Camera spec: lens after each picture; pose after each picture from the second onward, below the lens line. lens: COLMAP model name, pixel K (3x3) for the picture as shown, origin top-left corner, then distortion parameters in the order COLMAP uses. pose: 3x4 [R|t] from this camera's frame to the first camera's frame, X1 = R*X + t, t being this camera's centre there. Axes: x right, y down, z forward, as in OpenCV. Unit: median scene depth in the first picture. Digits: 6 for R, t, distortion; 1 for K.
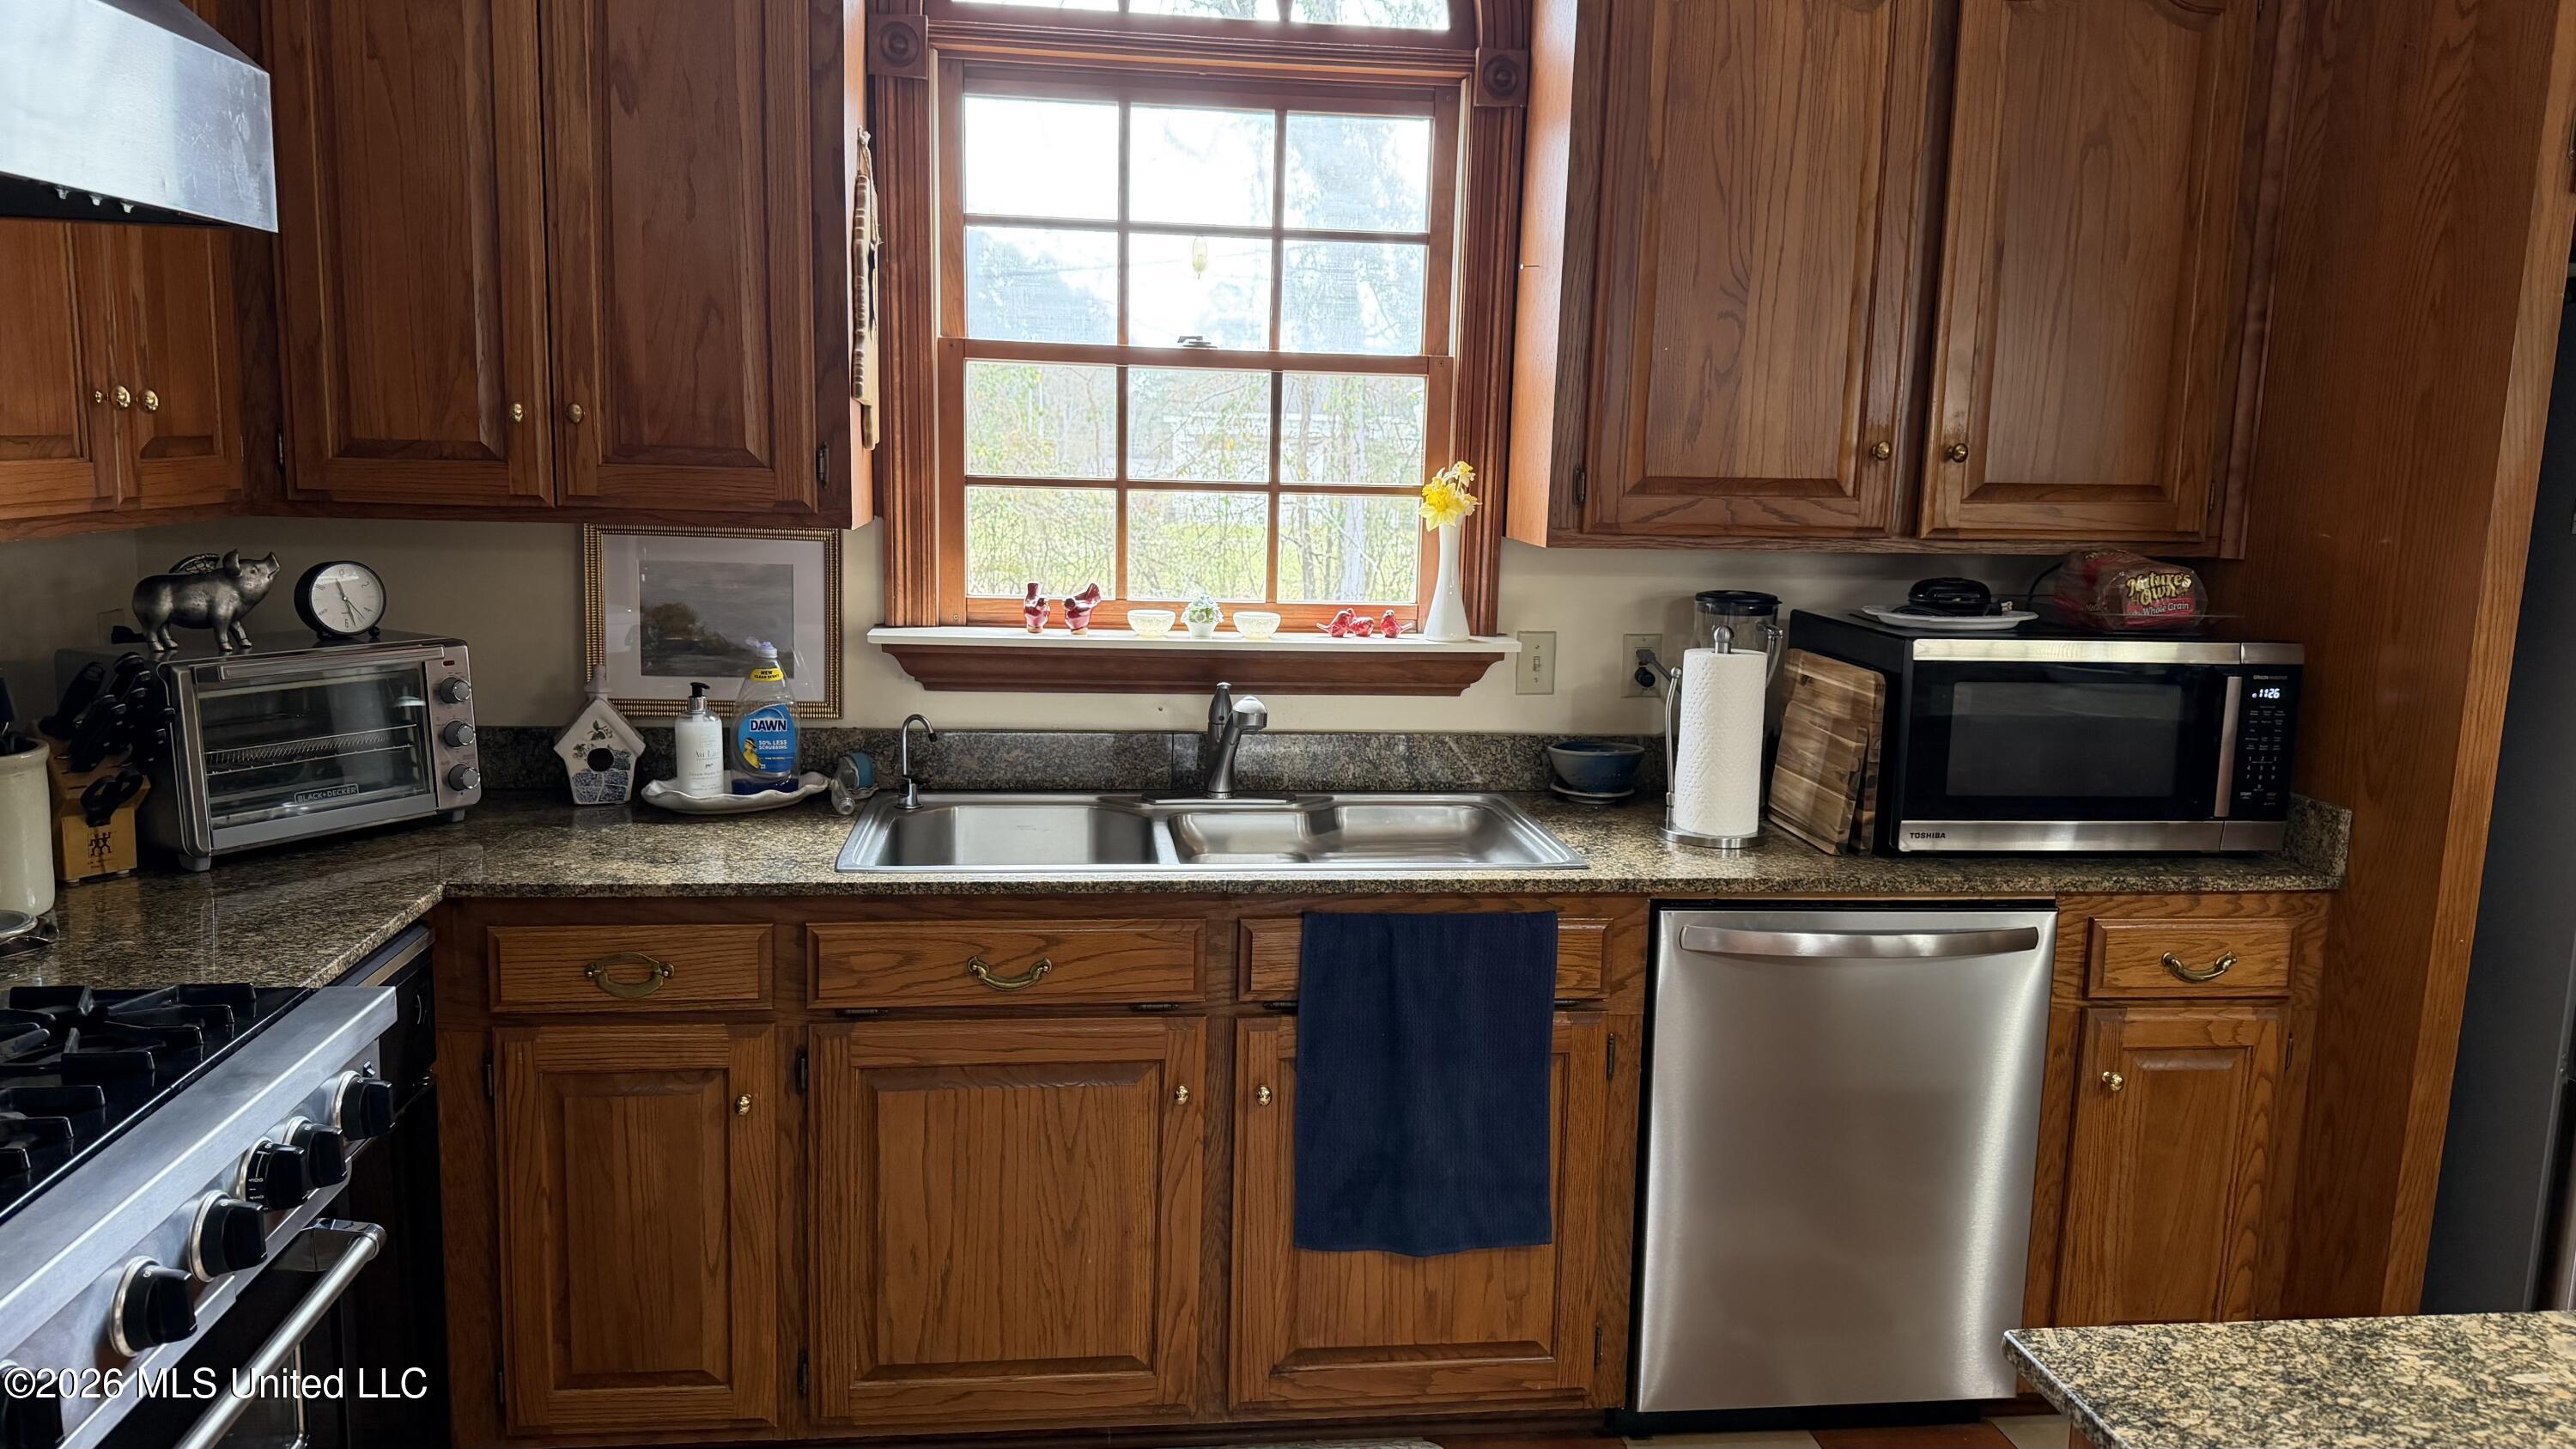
lens RADIAL K [[1832.0, 0, 1293.0], [0, 1832.0, 725.1], [0, 0, 1]] dist [0.012617, 0.001267]
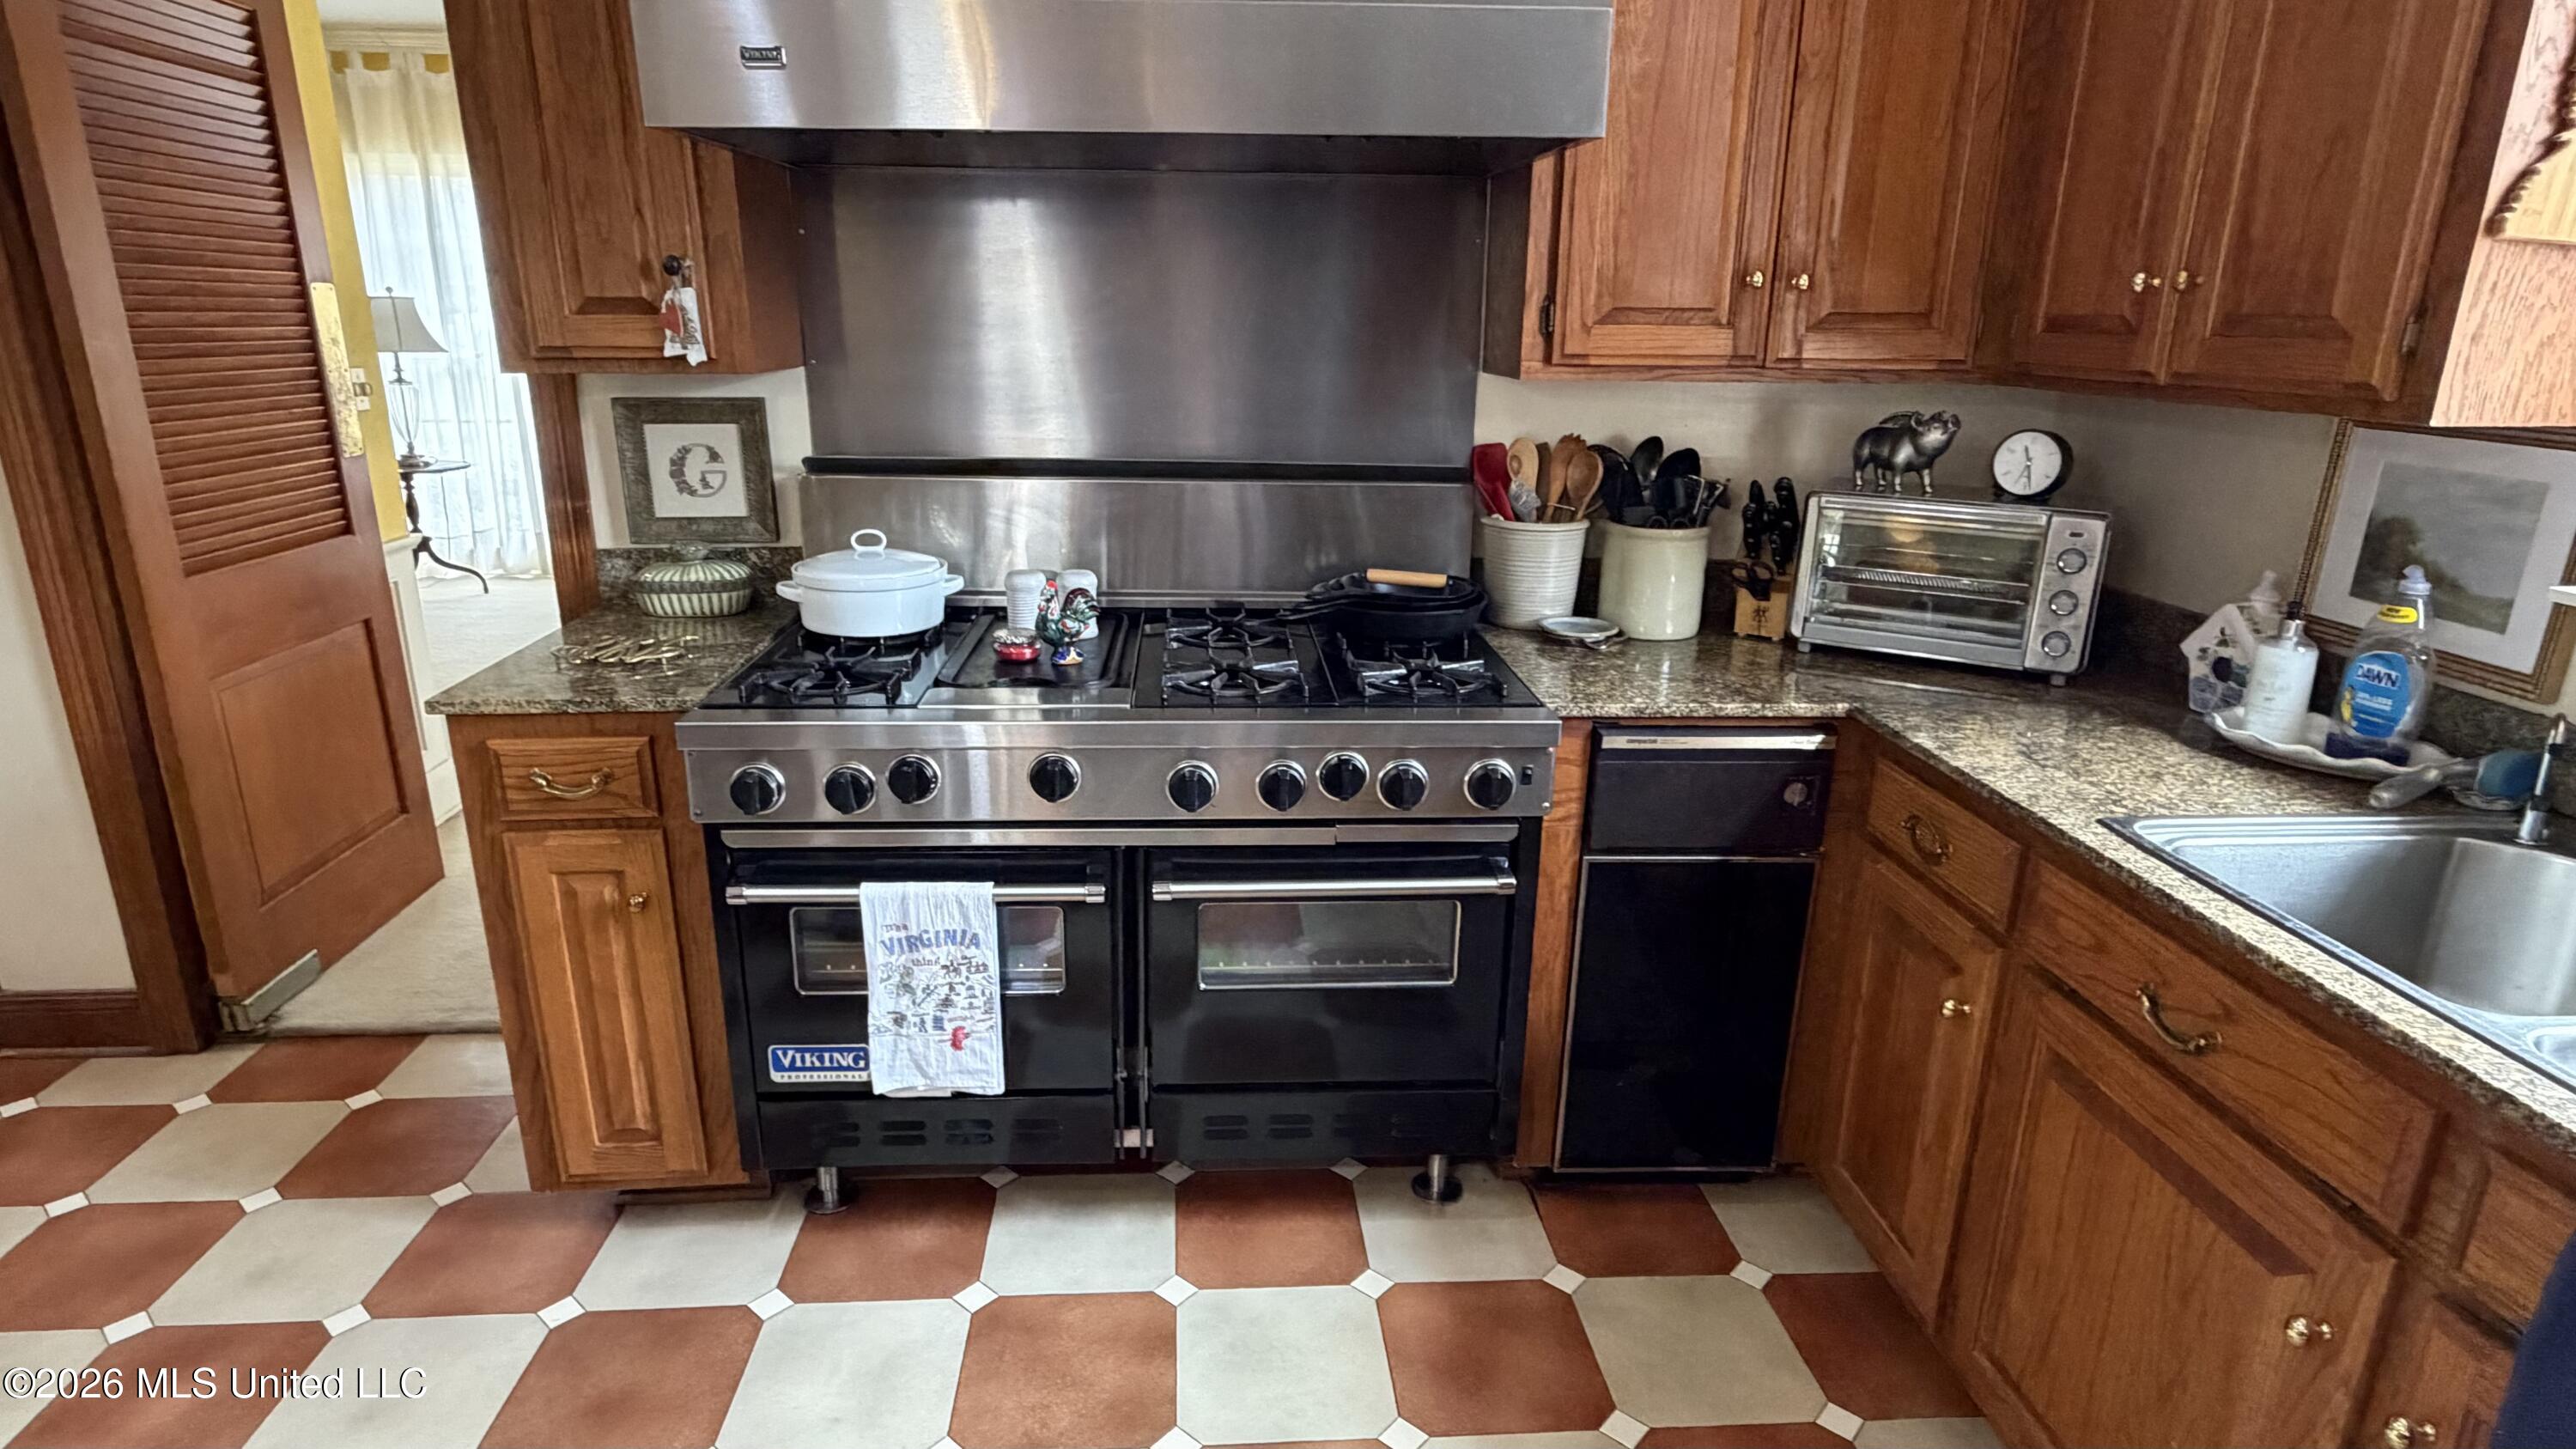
lens RADIAL K [[1344.0, 0, 1287.4], [0, 1344.0, 721.9], [0, 0, 1]] dist [-0.000629, -0.000778]
pose [[-0.054171, 0.261473, -0.963689, 0.338027], [-0.170513, 0.948509, 0.266939, -0.061564], [0.983865, 0.178782, -0.006797, 0.591622]]
